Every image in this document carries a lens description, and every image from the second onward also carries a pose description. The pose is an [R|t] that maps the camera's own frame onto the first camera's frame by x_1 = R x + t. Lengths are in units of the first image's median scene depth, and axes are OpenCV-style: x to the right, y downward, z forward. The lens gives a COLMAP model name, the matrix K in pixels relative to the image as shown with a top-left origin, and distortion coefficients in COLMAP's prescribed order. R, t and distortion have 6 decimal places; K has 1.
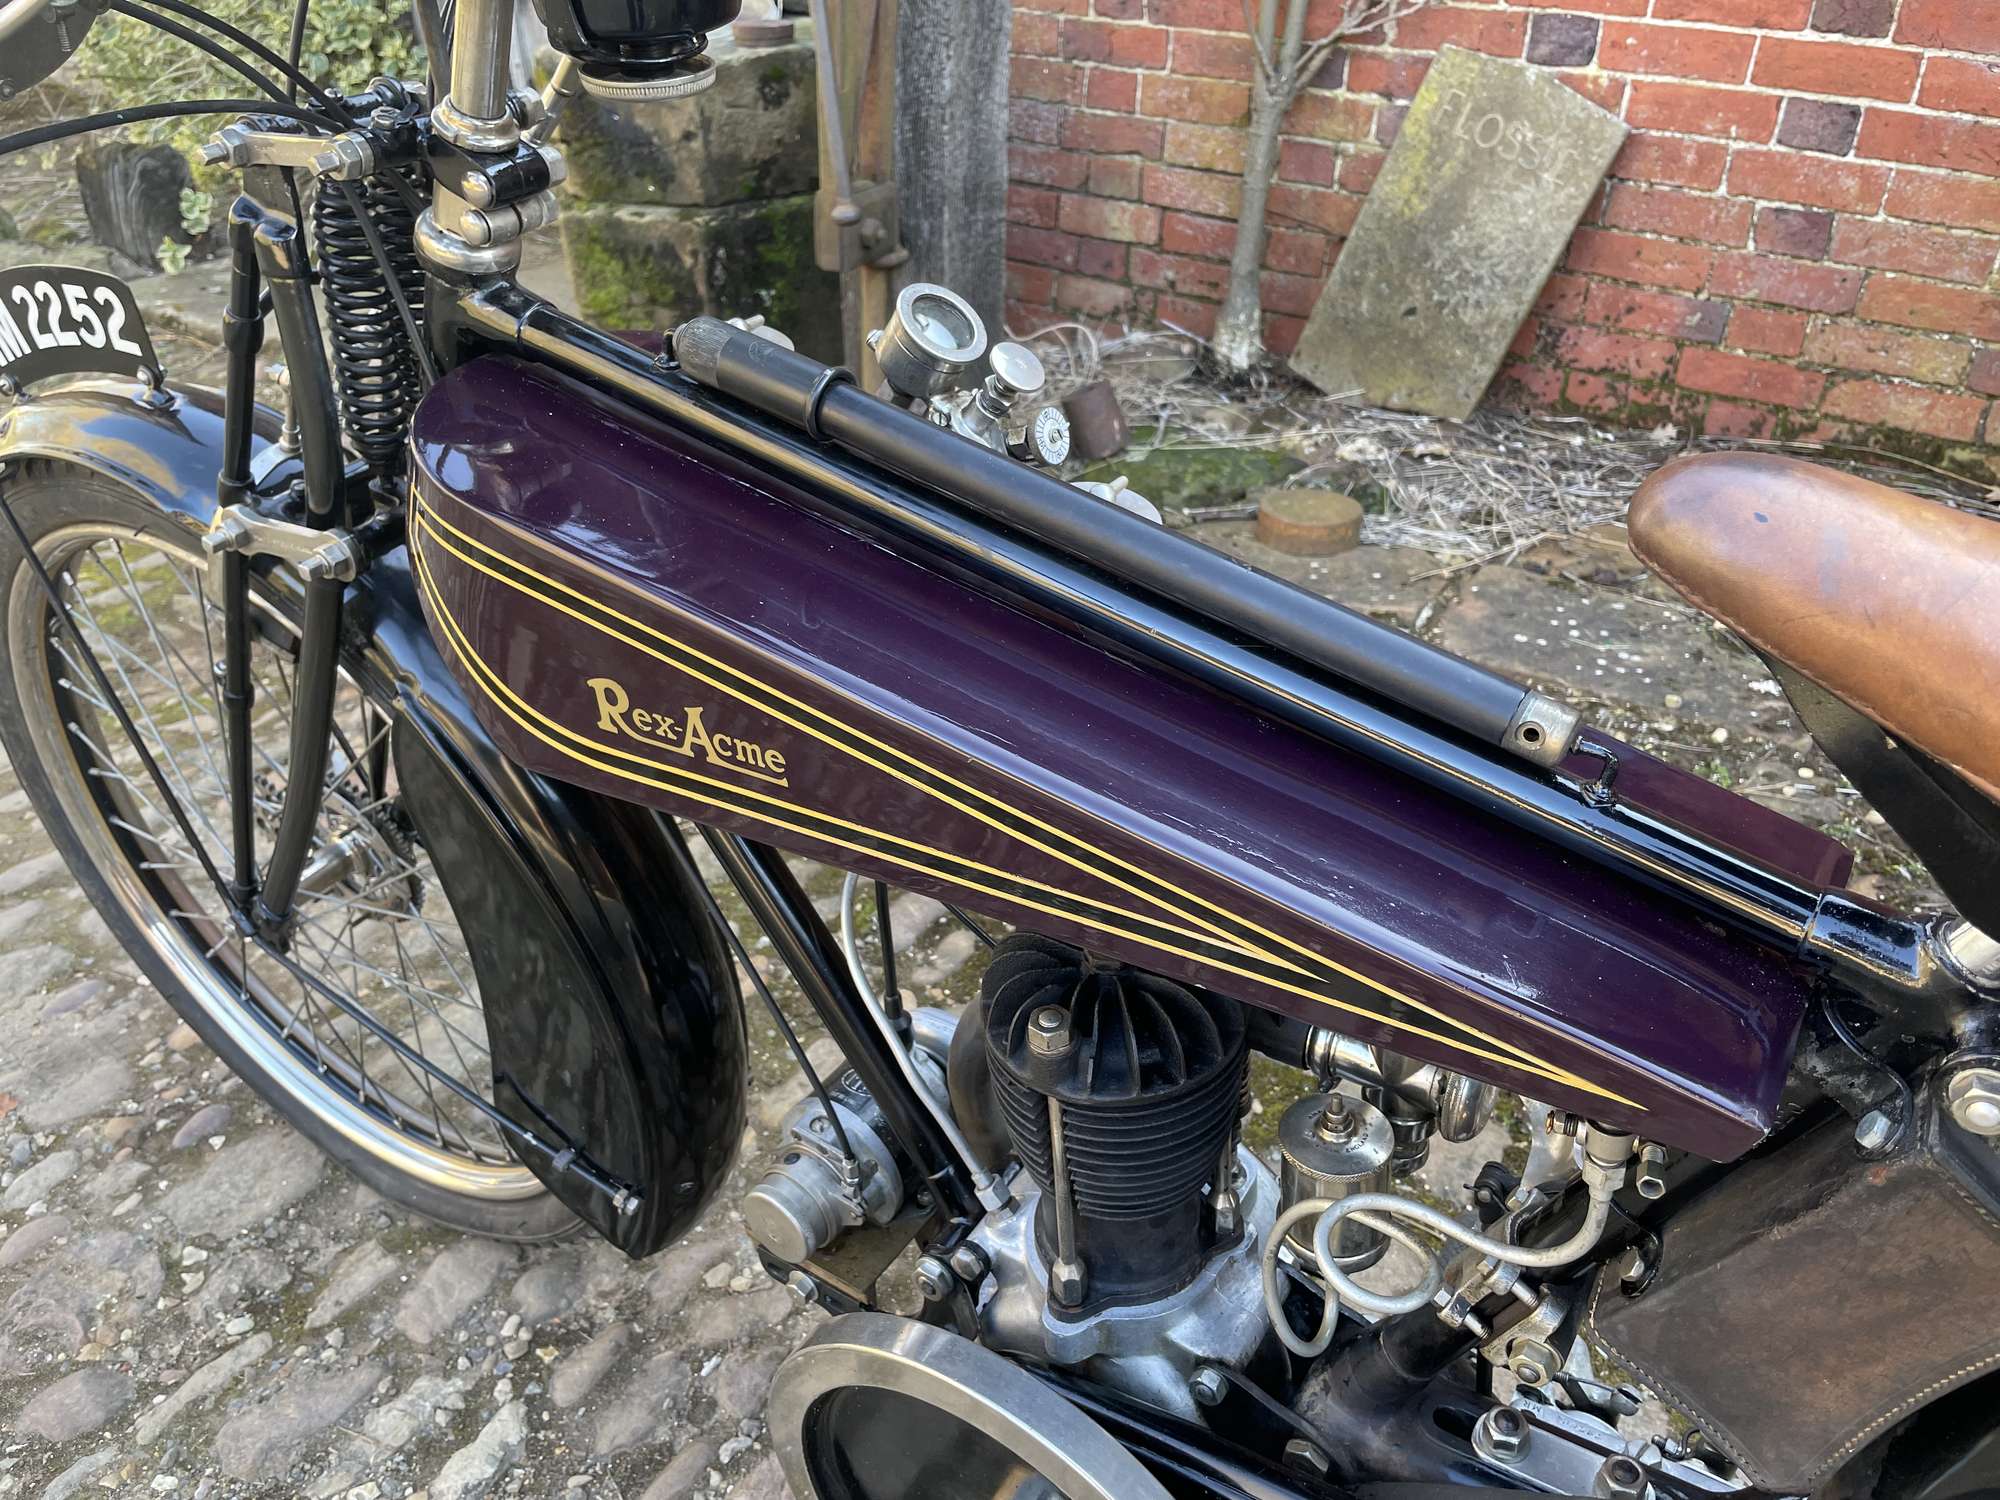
lens RADIAL K [[1531.5, 0, 1003.5], [0, 1531.5, 727.7], [0, 0, 1]] dist [0.086917, -0.127257]
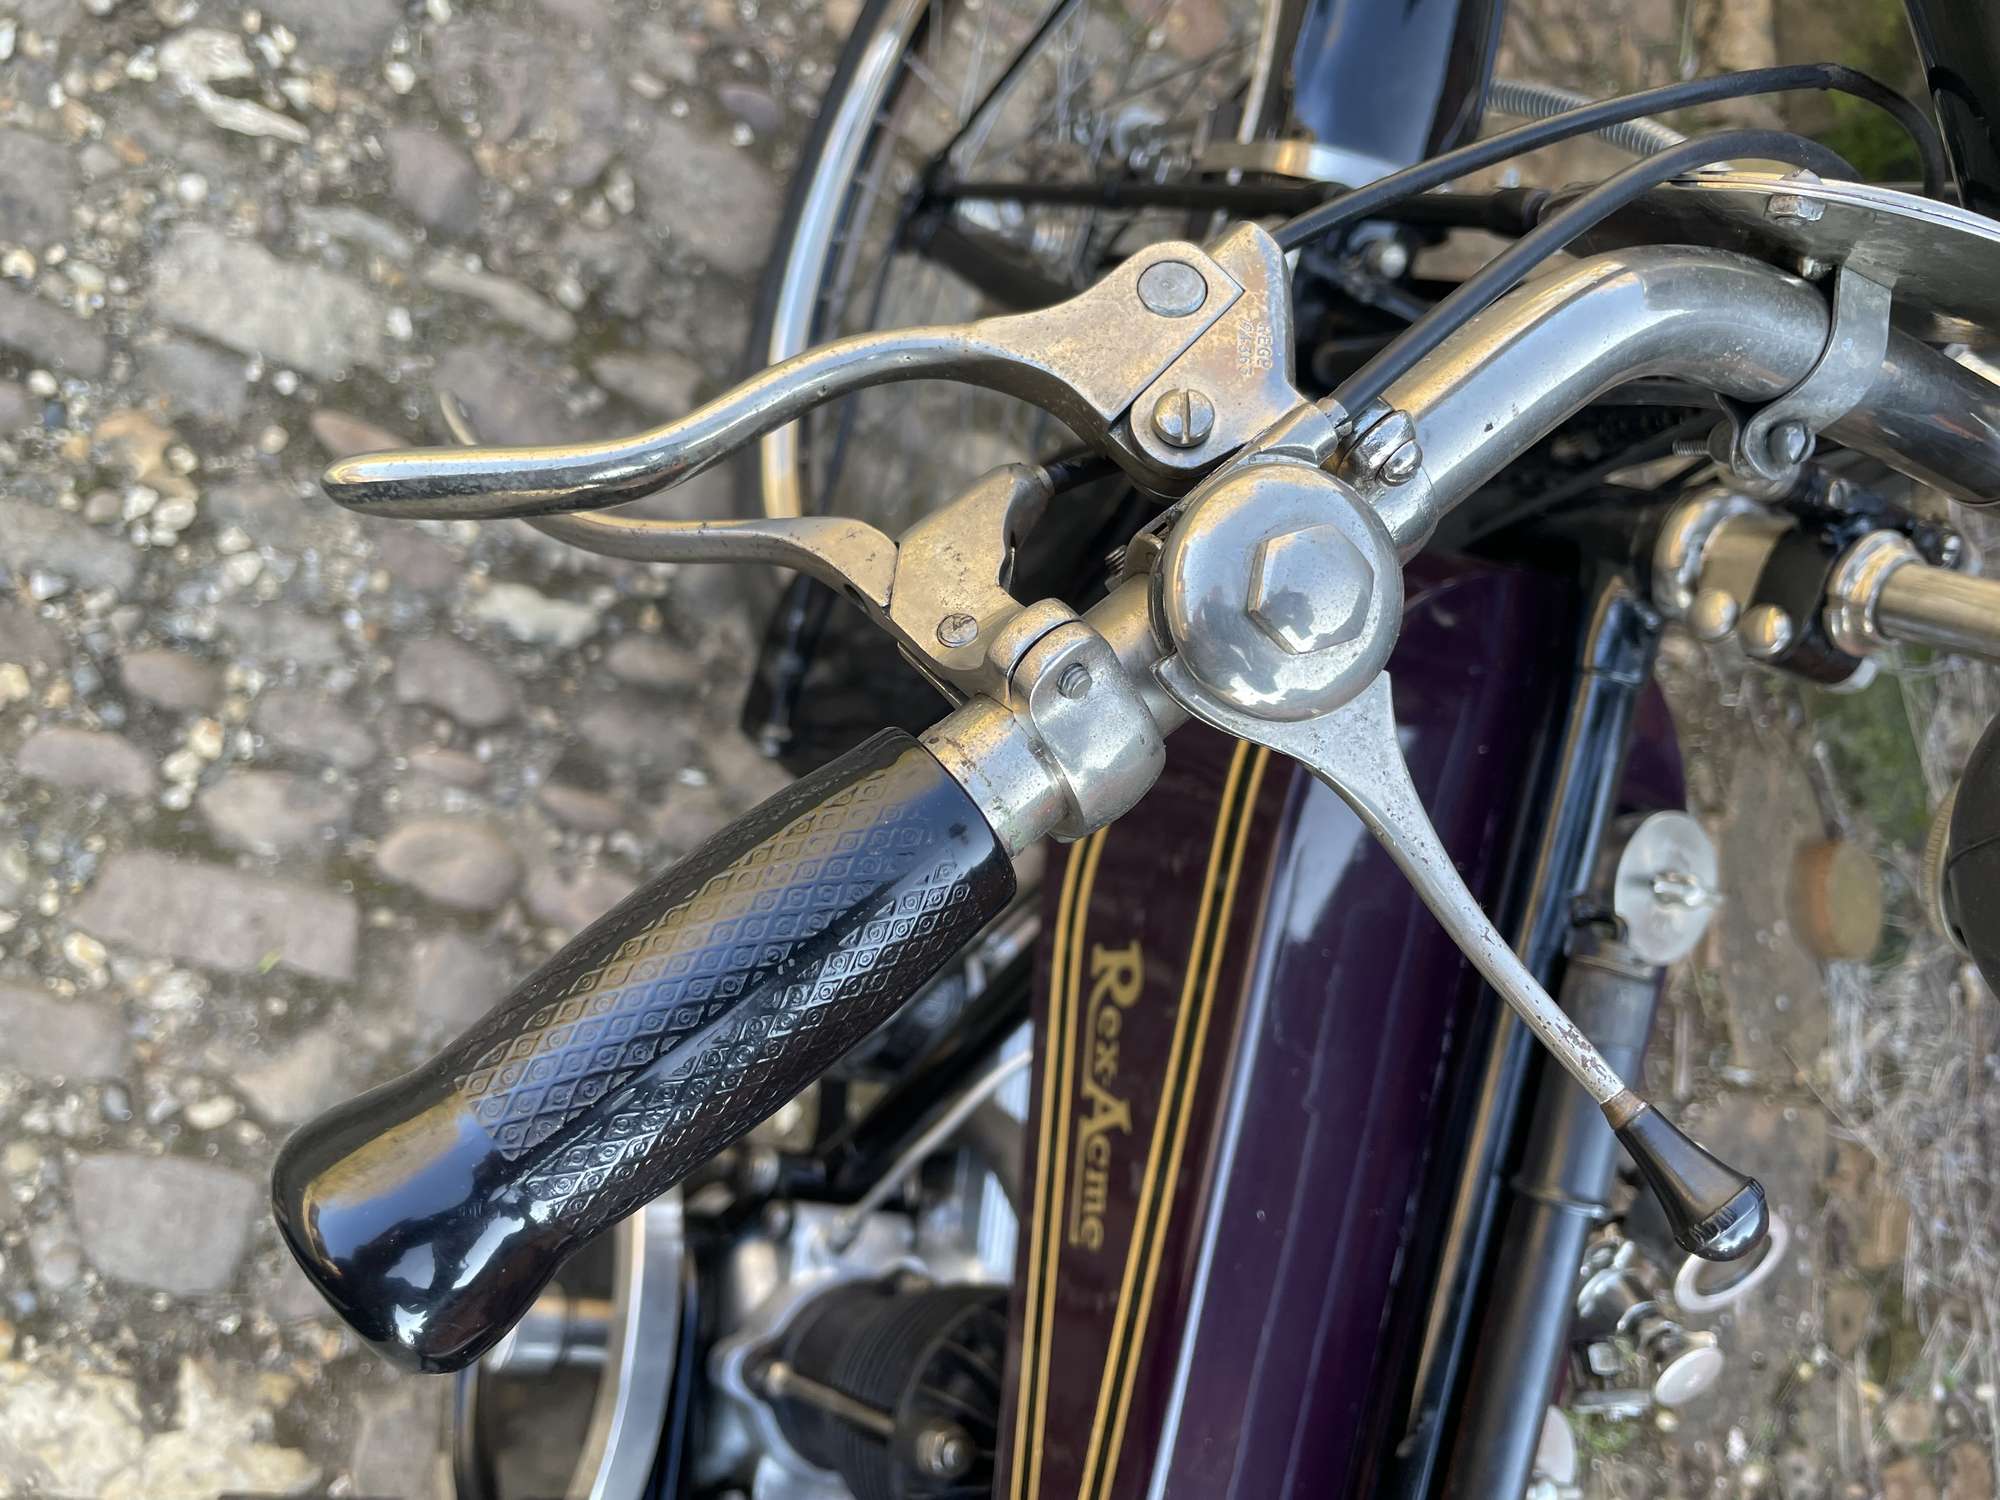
lens RADIAL K [[1538.2, 0, 977.6], [0, 1538.2, 750.6], [0, 0, 1]] dist [0.081112, -0.128584]
pose [[0.310605, 0.942159, 0.125942, -0.127844], [-0.882271, 0.236450, 0.407049, -0.080528], [0.353726, -0.237547, 0.904682, 0.068628]]
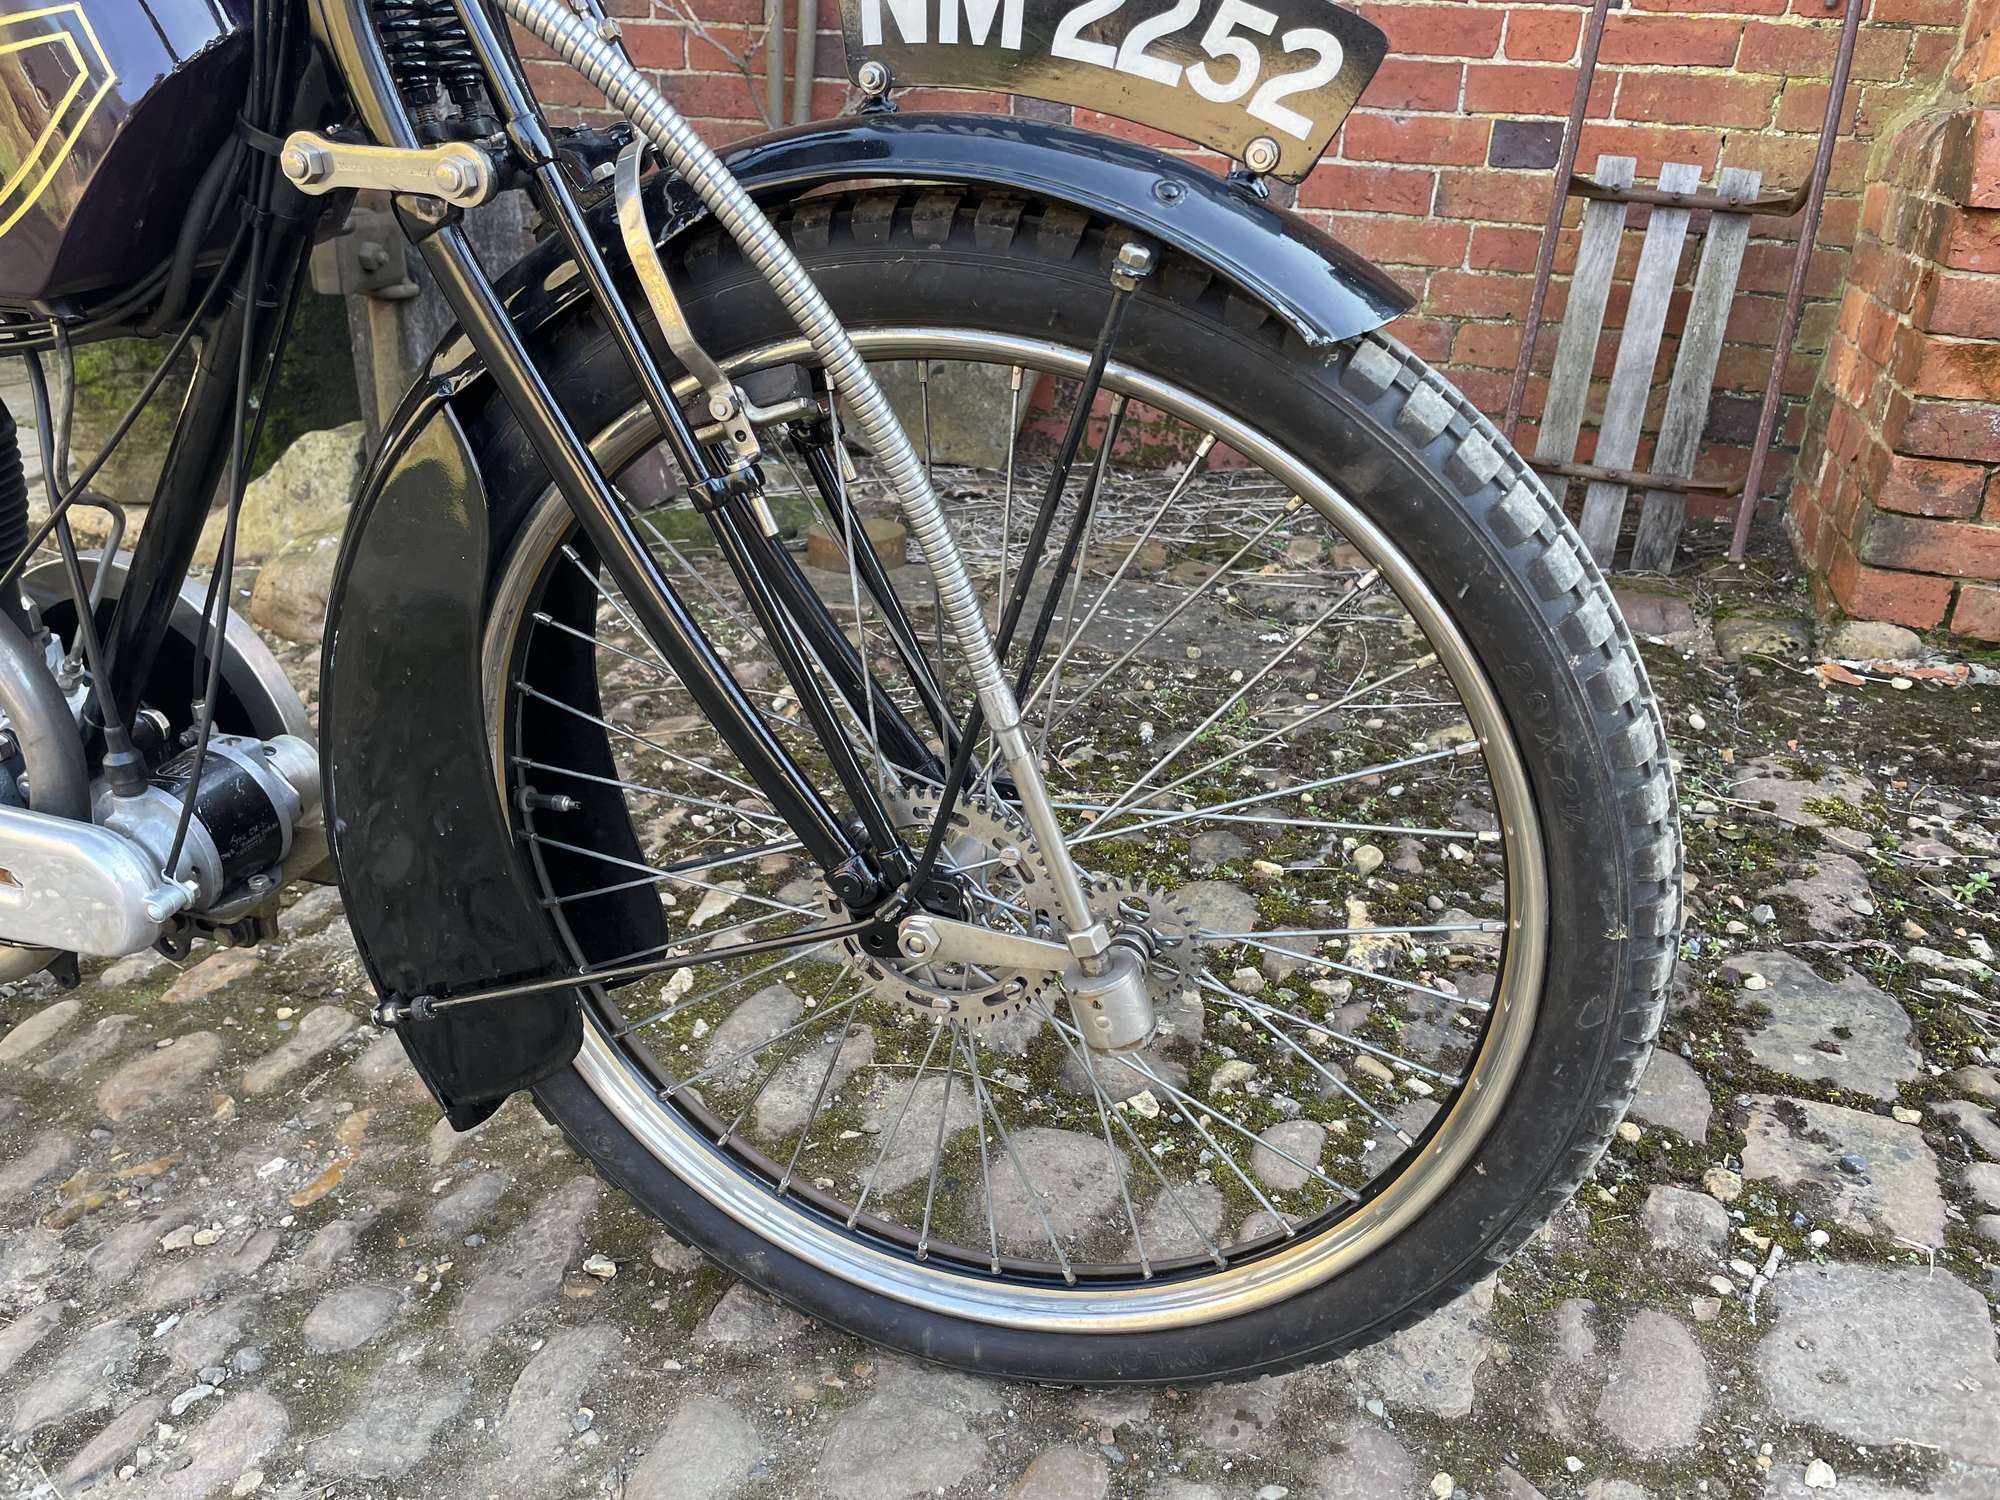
lens RADIAL K [[1520.3, 0, 978.9], [0, 1520.3, 722.9], [0, 0, 1]] dist [0.088873, -0.124203]
pose [[0.969995, -0.074441, 0.231448, 0.032572], [0.105279, 0.986698, -0.123871, 0.110492], [-0.219148, 0.144521, 0.964929, 0.021558]]
